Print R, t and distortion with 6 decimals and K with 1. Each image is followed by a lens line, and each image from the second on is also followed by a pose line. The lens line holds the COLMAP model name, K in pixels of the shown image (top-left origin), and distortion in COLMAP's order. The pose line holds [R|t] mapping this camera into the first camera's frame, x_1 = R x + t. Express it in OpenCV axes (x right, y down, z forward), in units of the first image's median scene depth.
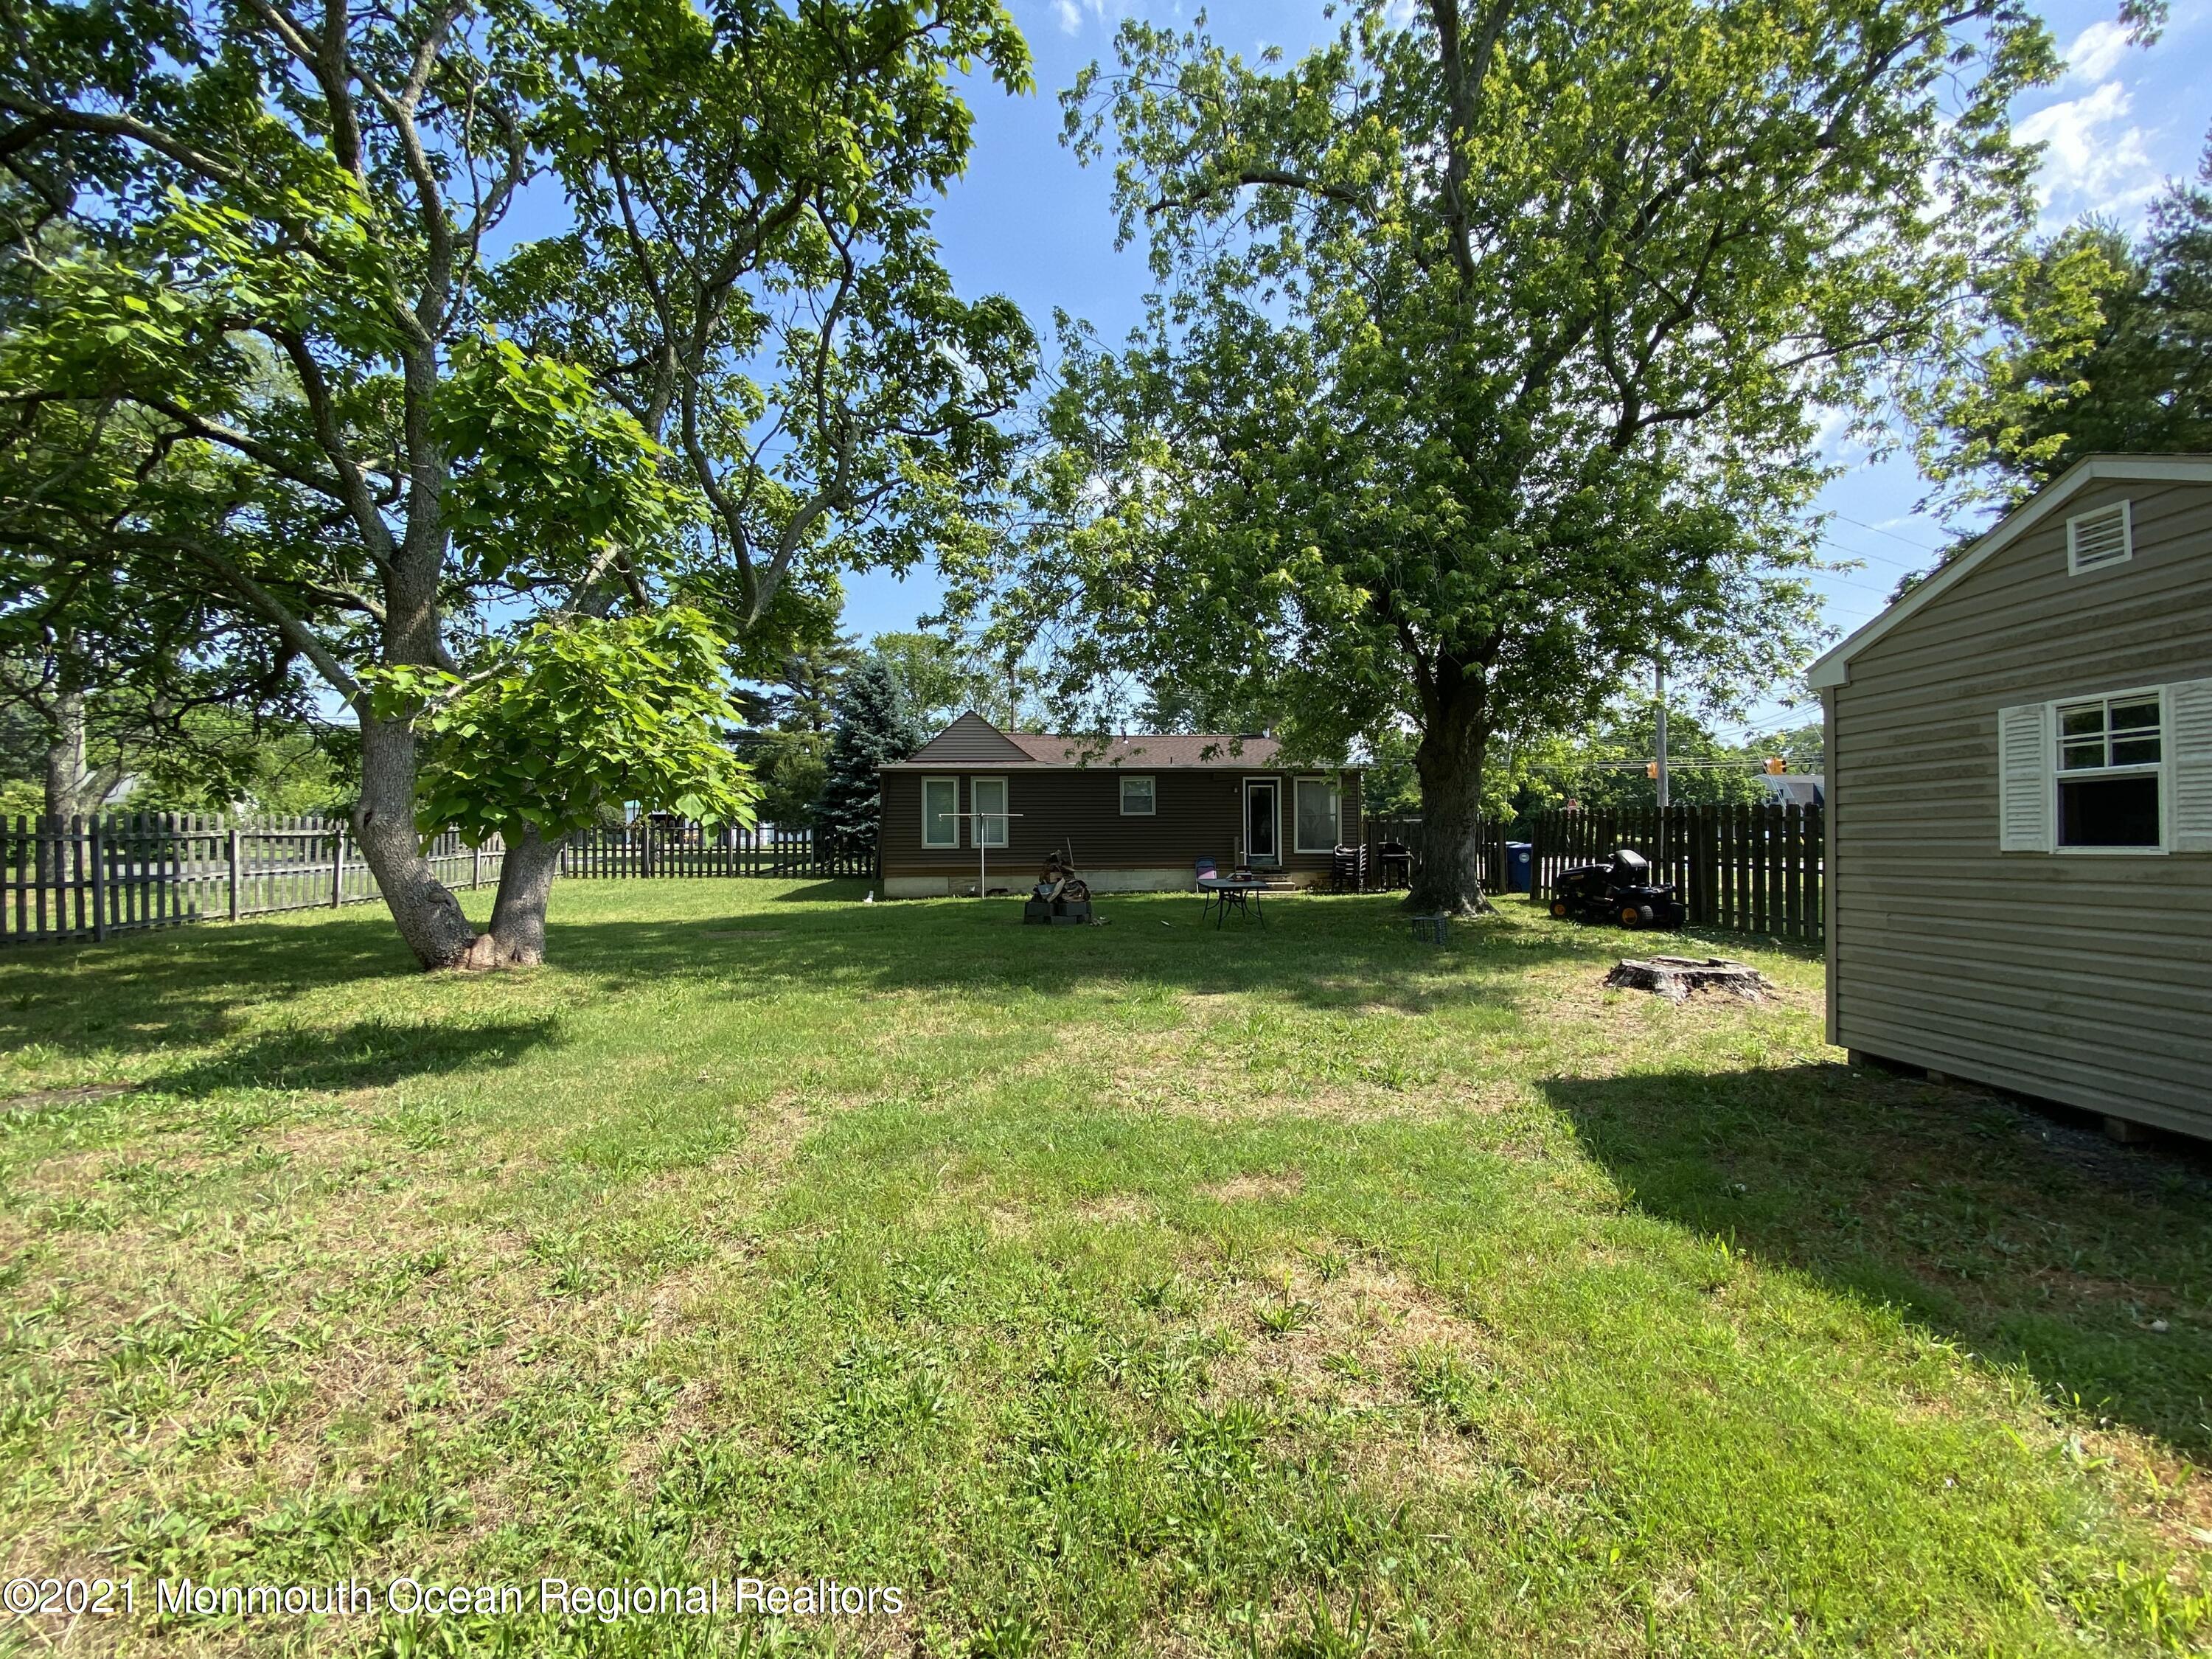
lens RADIAL K [[919.1, 0, 1108.0], [0, 919.1, 824.0], [0, 0, 1]] dist [-0.001938, -0.000211]
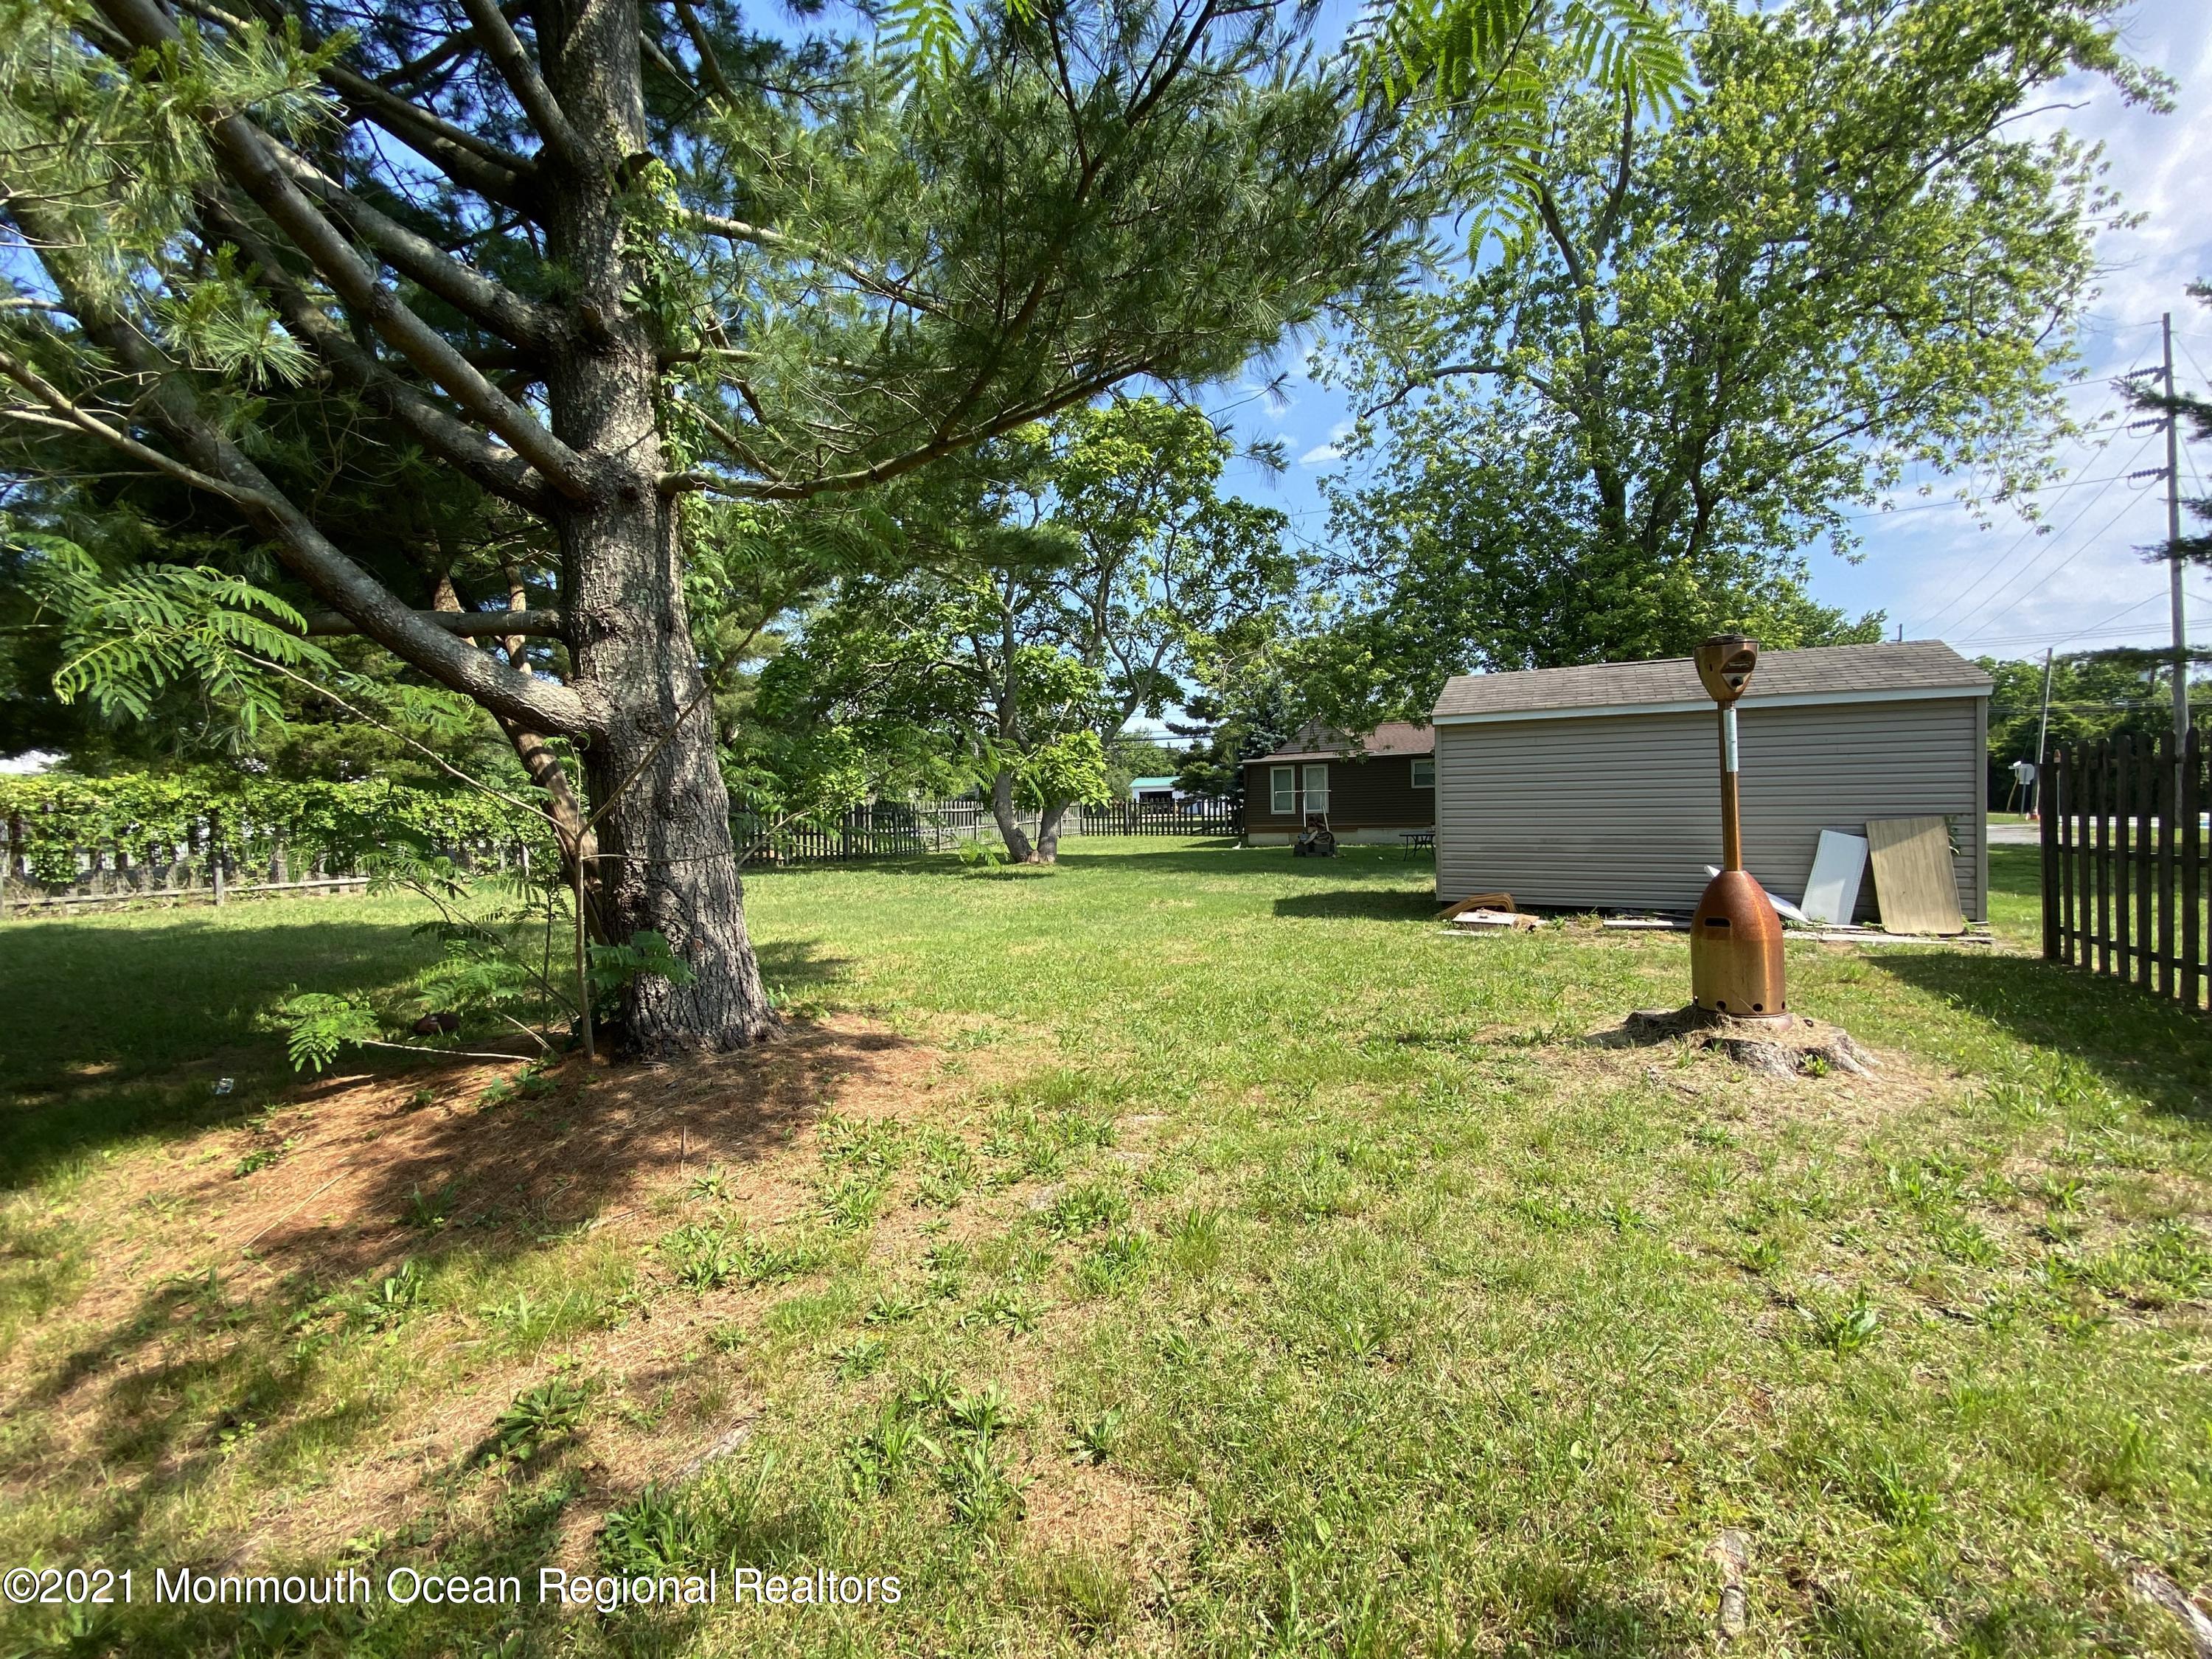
lens RADIAL K [[890.7, 0, 1104.1], [0, 890.7, 830.4], [0, 0, 1]] dist [0.019649, -0.000181]
pose [[0.863864, -0.006022, -0.503690, 0.461237], [0.026472, 0.999090, 0.033455, -0.004898], [0.503030, -0.042234, 0.863236, -0.655113]]
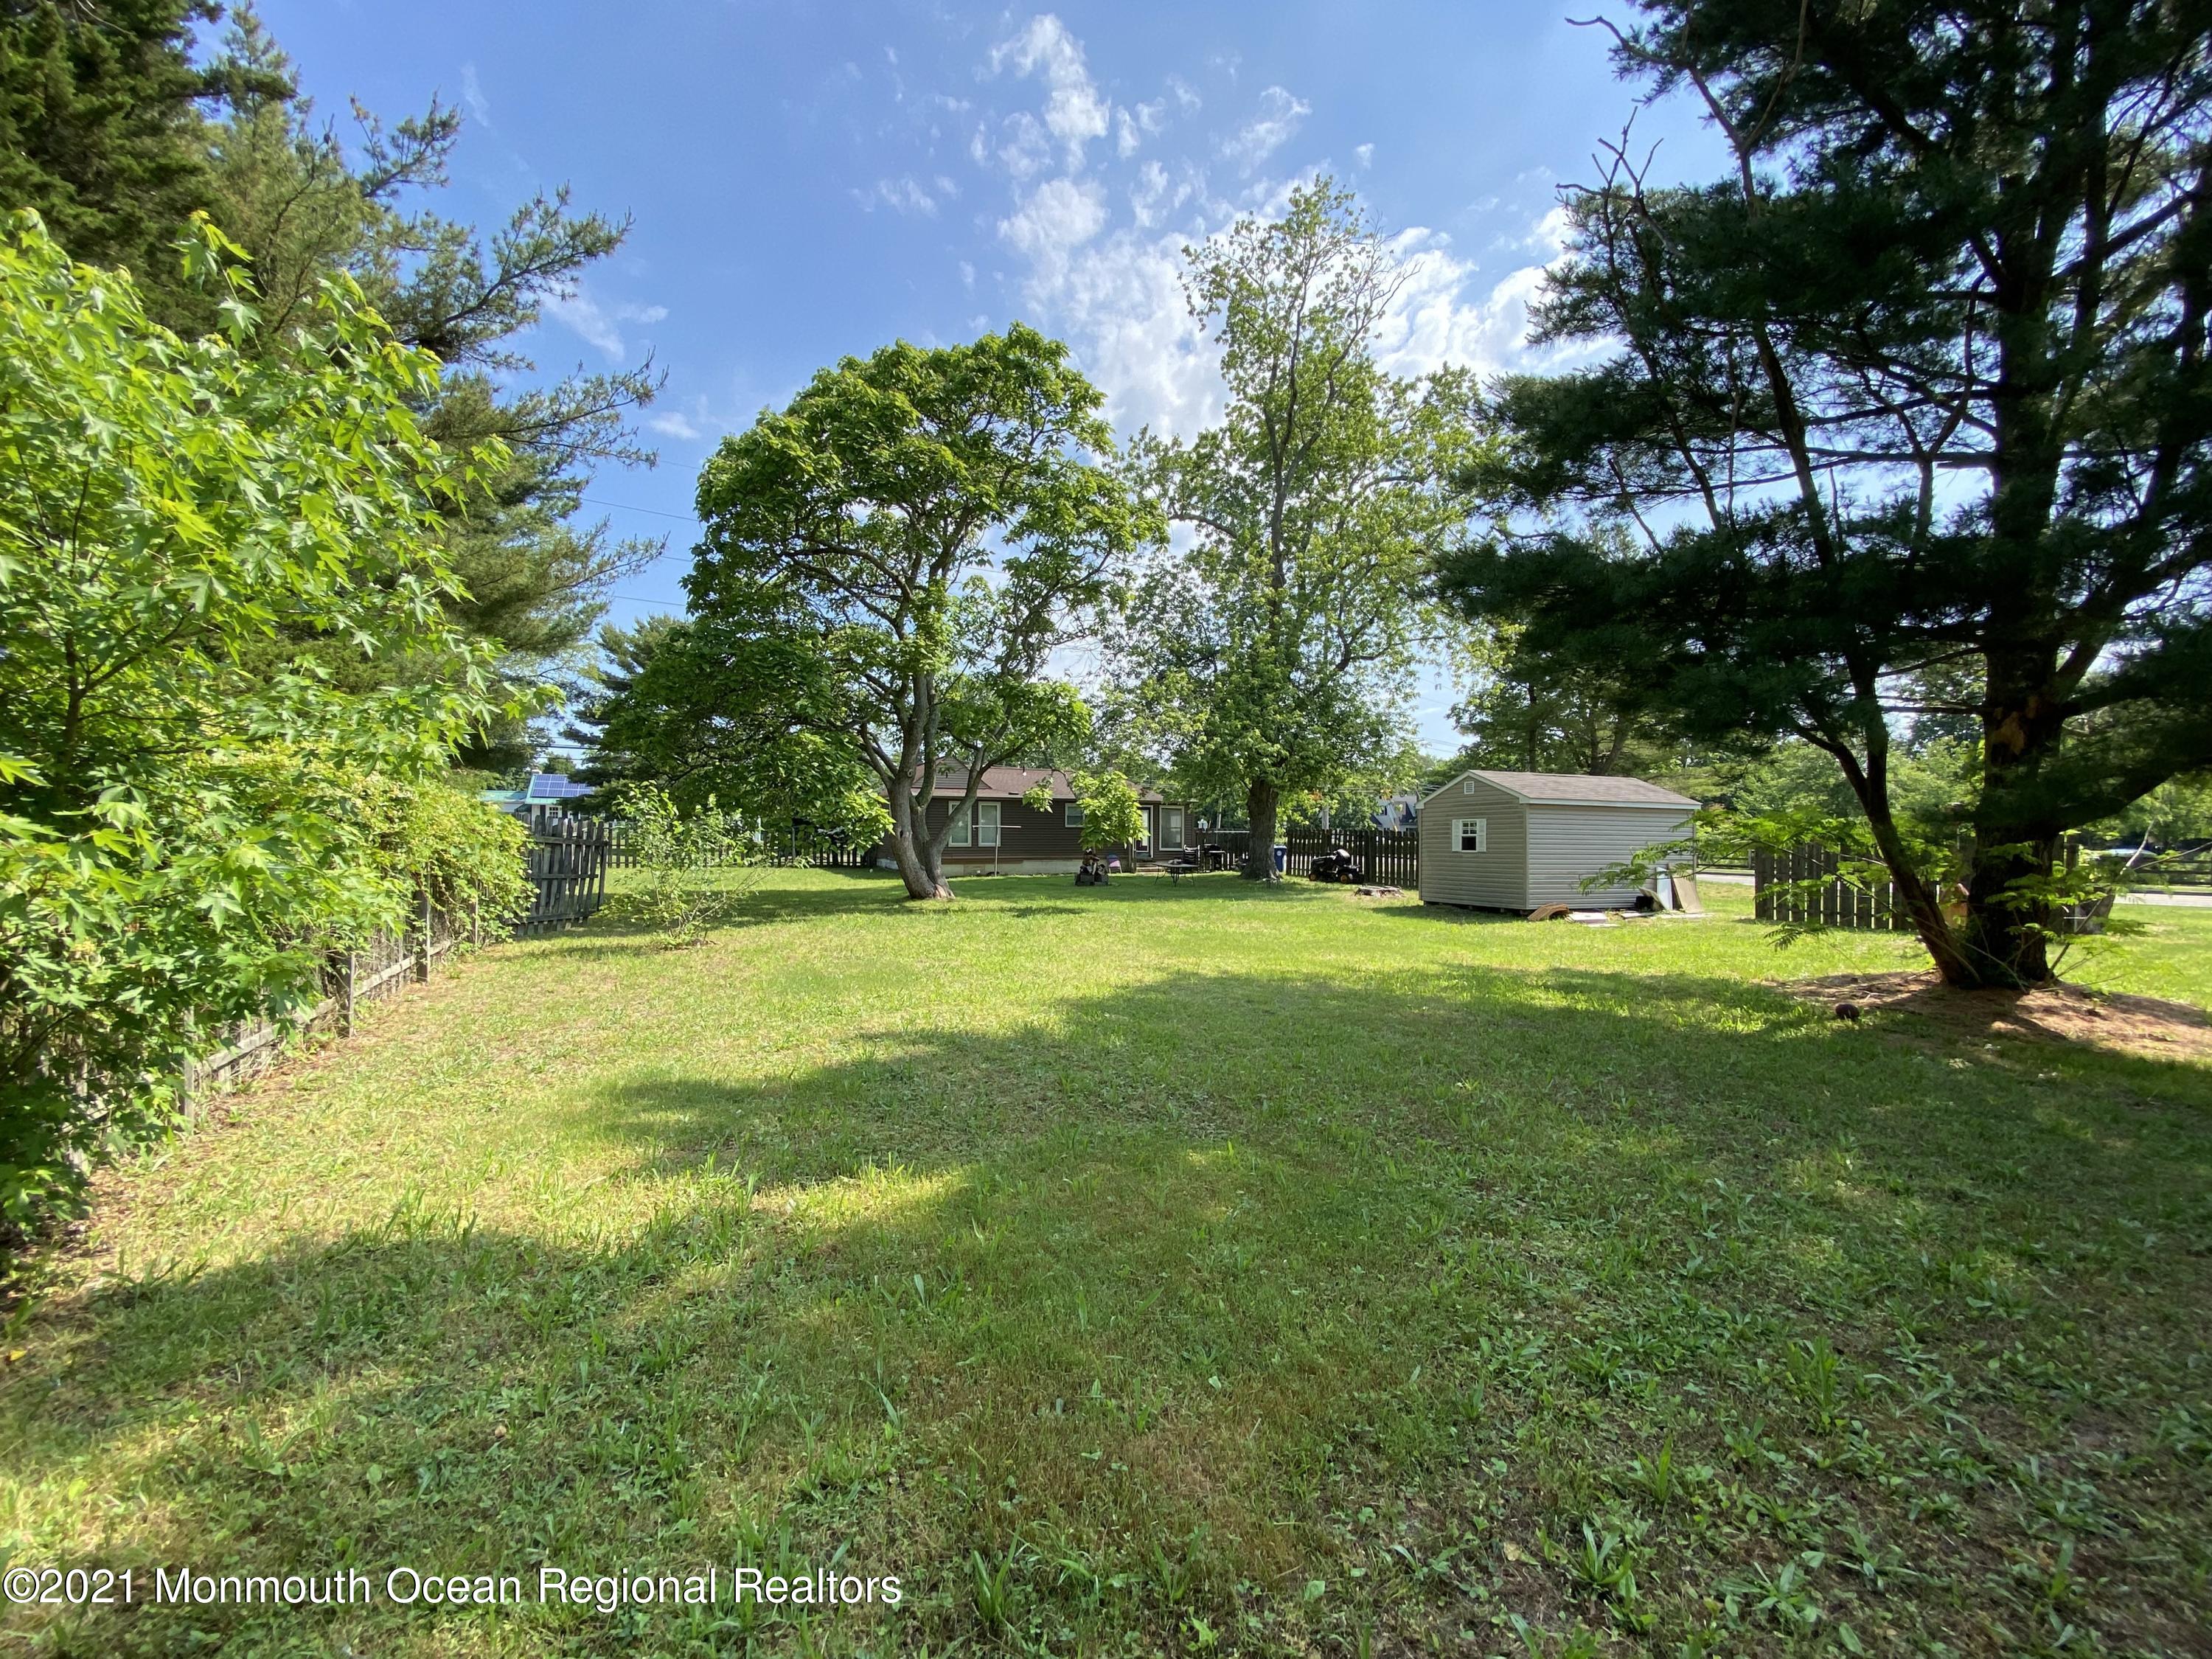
lens RADIAL K [[882.6, 0, 1106.0], [0, 882.6, 829.5], [0, 0, 1]] dist [0.051817, -0.024075]
pose [[0.945769, 0.011194, 0.324648, -0.664833], [-0.014397, 0.999868, 0.007467, -0.027896], [-0.324522, -0.011737, 0.945805, -0.833181]]
